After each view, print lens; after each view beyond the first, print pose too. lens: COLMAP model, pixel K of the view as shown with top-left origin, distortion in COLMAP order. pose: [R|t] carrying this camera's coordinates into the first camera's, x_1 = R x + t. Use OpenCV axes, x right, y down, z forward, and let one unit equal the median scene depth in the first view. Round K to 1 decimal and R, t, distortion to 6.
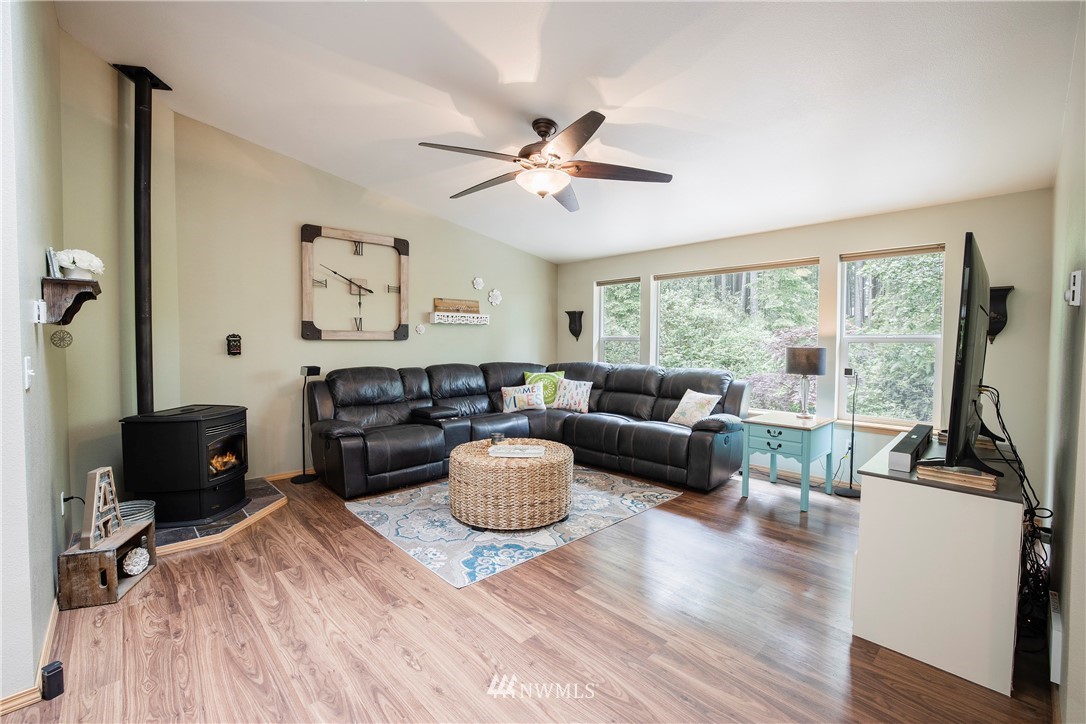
lens RADIAL K [[468.4, 0, 545.2], [0, 468.4, 357.3], [0, 0, 1]] dist [-0.033481, 0.005944]
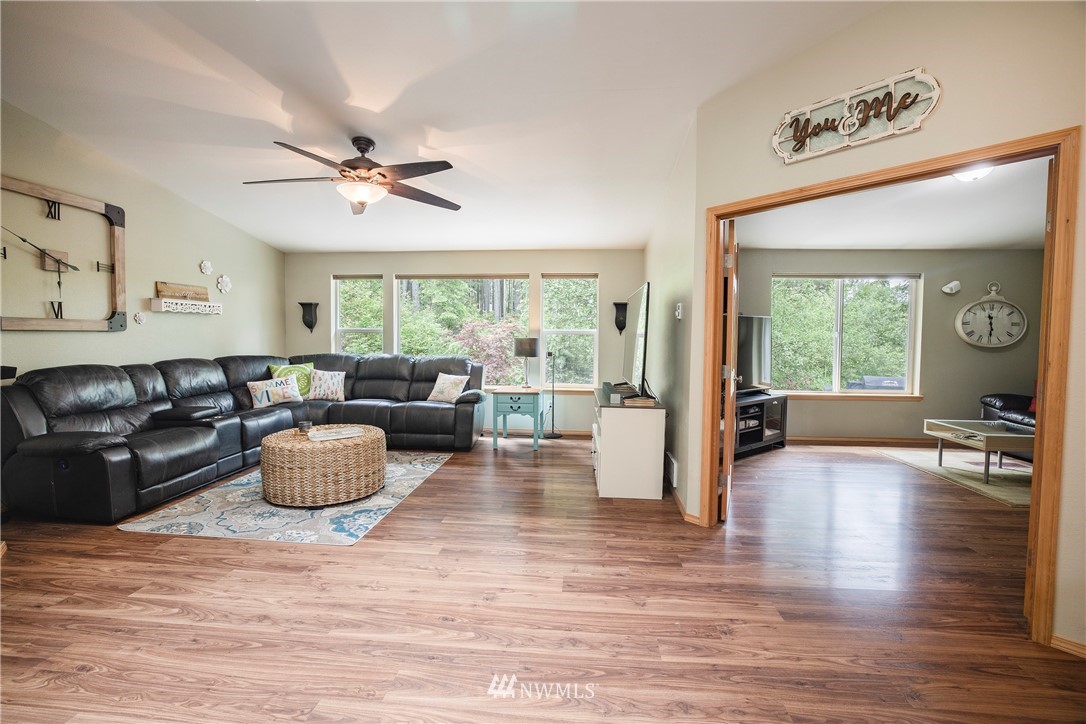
lens RADIAL K [[468.4, 0, 551.9], [0, 468.4, 363.5], [0, 0, 1]] dist [-0.033481, 0.005944]
pose [[0.737356, -0.039530, 0.674346, -0.352699], [0.017527, 0.999070, 0.039400, 0.001286], [-0.675277, -0.017233, 0.737363, -0.117749]]
